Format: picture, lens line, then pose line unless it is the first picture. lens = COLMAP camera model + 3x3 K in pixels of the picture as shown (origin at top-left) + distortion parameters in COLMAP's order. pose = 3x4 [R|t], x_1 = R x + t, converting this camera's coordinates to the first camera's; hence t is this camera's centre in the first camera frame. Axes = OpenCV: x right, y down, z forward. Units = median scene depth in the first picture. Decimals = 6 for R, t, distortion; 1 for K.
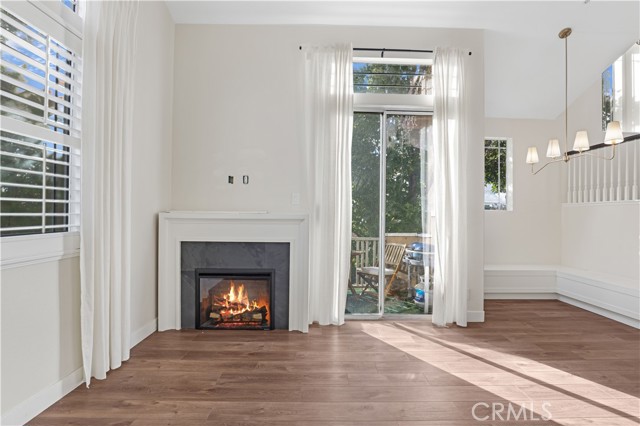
lens RADIAL K [[303.6, 0, 322.1], [0, 303.6, 213.0], [0, 0, 1]] dist [-0.029543, 0.003182]
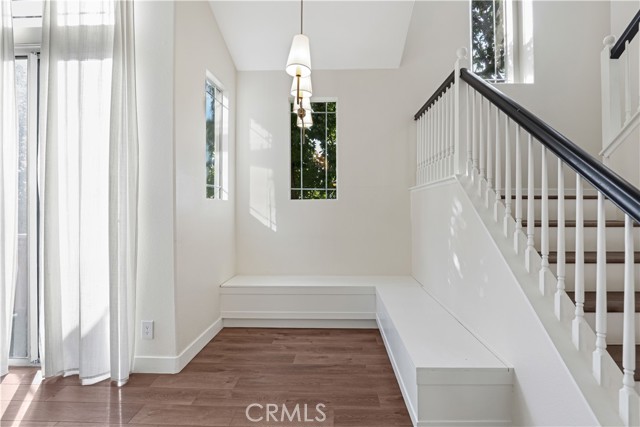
lens RADIAL K [[325.2, 0, 325.0], [0, 325.2, 202.8], [0, 0, 1]] dist [0.000627, -0.000211]
pose [[0.997992, -0.019423, -0.060296, 0.939438], [0.018472, 0.999697, -0.016282, 0.016891], [0.060594, 0.015135, 0.998048, 0.336130]]
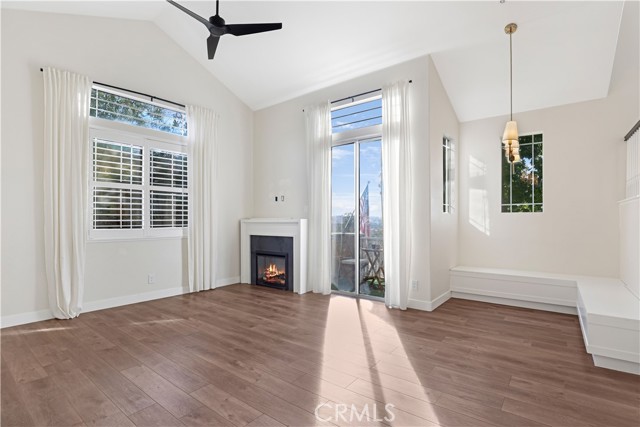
lens RADIAL K [[310.8, 0, 324.5], [0, 310.8, 219.7], [0, 0, 1]] dist [-0.035012, 0.001814]
pose [[0.780857, -0.012135, -0.624592, 1.000475], [0.013124, 0.999909, -0.003018, 0.013156], [0.624572, -0.005840, 0.780946, -0.169062]]
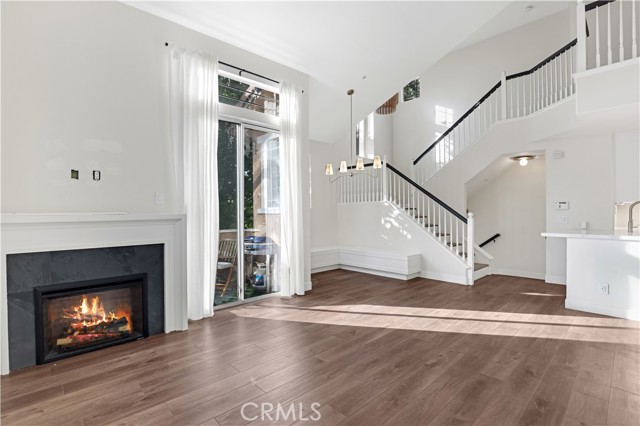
lens RADIAL K [[303.6, 0, 322.9], [0, 303.6, 211.4], [0, 0, 1]] dist [-0.029543, 0.003182]
pose [[0.735732, -0.016373, 0.677074, -0.368629], [0.012971, 0.999865, 0.010084, -0.008501], [-0.677148, 0.001364, 0.735845, -0.057278]]
